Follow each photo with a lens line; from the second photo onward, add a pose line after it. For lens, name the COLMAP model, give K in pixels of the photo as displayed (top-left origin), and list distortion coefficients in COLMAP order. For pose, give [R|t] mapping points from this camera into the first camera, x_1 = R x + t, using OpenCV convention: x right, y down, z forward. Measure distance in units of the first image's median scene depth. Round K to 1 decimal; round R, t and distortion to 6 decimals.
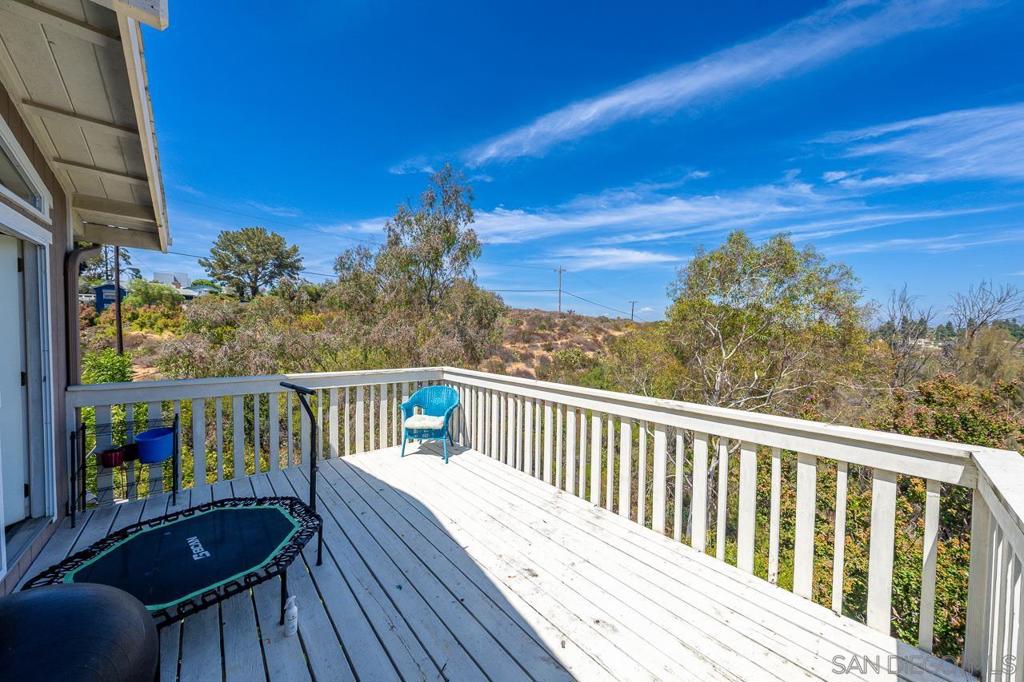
lens RADIAL K [[351.4, 0, 513.9], [0, 351.4, 345.4], [0, 0, 1]] dist [0.010277, -0.000142]
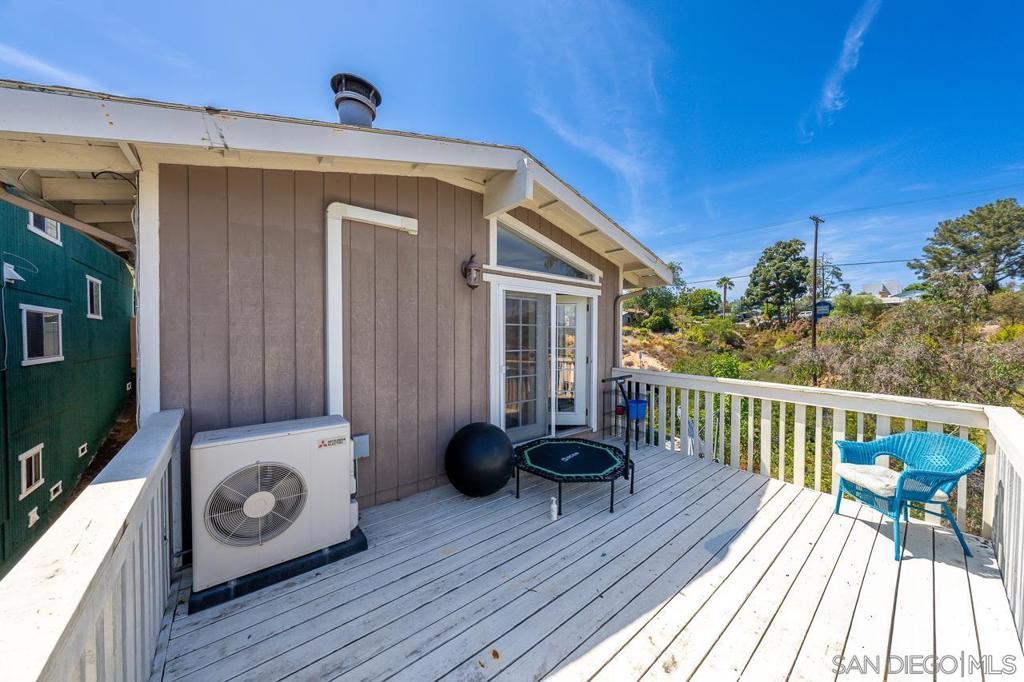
lens RADIAL K [[351.4, 0, 515.5], [0, 351.4, 337.3], [0, 0, 1]] dist [0.010277, -0.000142]
pose [[-0.039455, -0.005818, -0.999204, 0.095382], [-0.047529, 0.998862, -0.003939, -0.001574], [0.998090, 0.047336, -0.039687, 0.080571]]
